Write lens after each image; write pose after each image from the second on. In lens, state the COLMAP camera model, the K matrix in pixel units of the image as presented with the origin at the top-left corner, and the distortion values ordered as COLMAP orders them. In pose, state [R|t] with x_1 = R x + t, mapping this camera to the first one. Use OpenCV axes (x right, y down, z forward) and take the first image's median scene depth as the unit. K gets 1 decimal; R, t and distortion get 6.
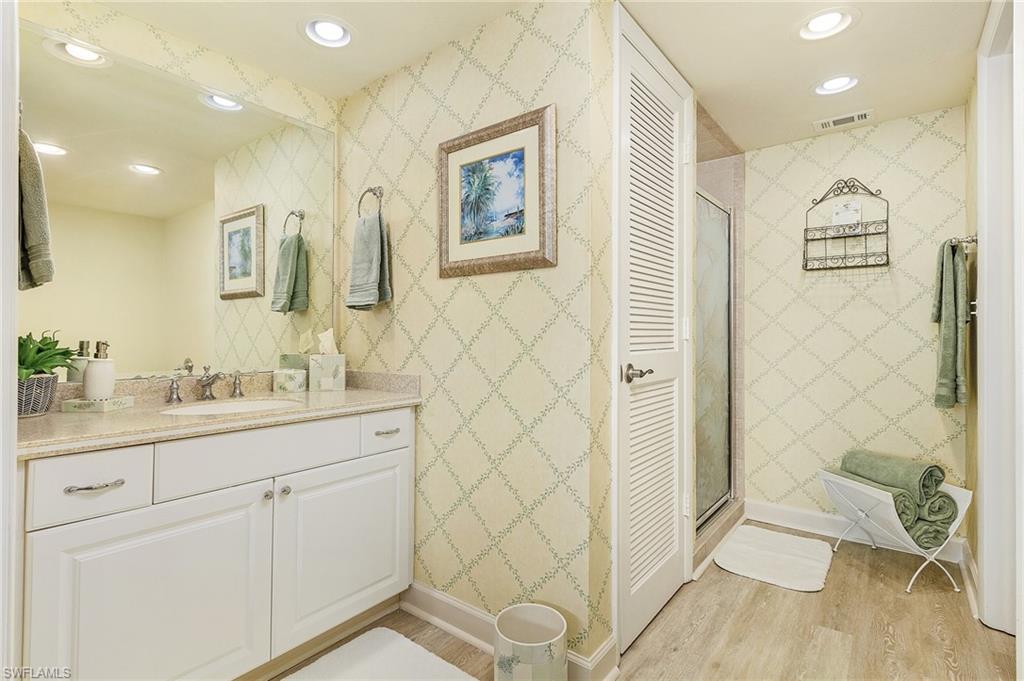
lens RADIAL K [[482.2, 0, 513.0], [0, 482.2, 337.1], [0, 0, 1]] dist [0.006271, 0.000014]
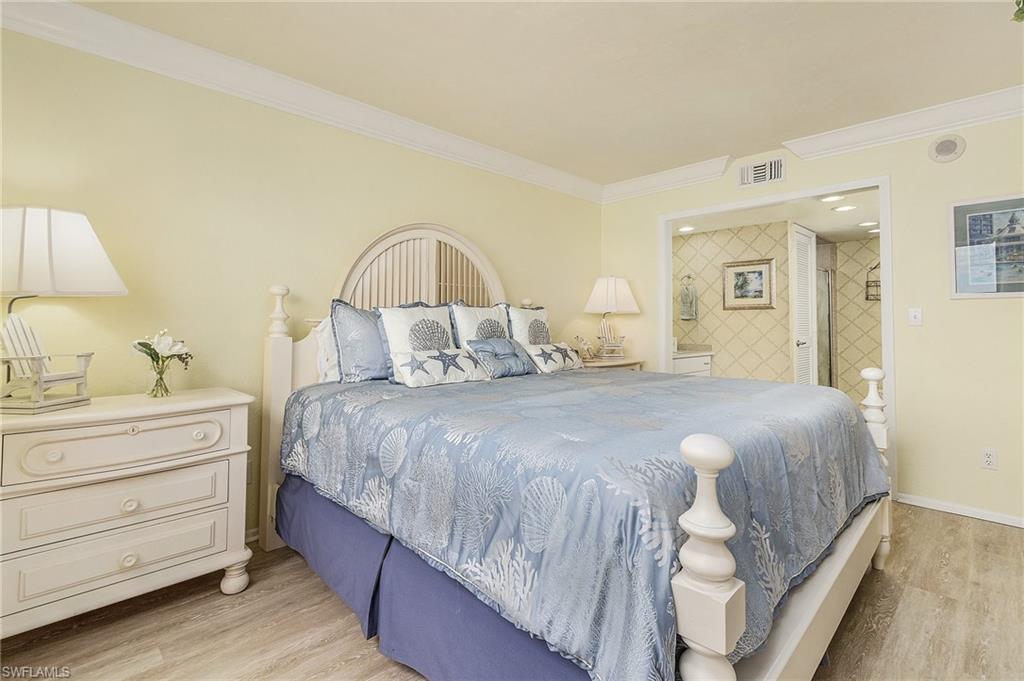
lens RADIAL K [[482.2, 0, 510.7], [0, 482.2, 309.0], [0, 0, 1]] dist [0.006271, 0.000014]
pose [[0.991567, -0.001423, -0.129590, -1.100189], [-0.002576, 0.999526, -0.030683, -0.040021], [0.129572, 0.030758, 0.991093, -2.131552]]
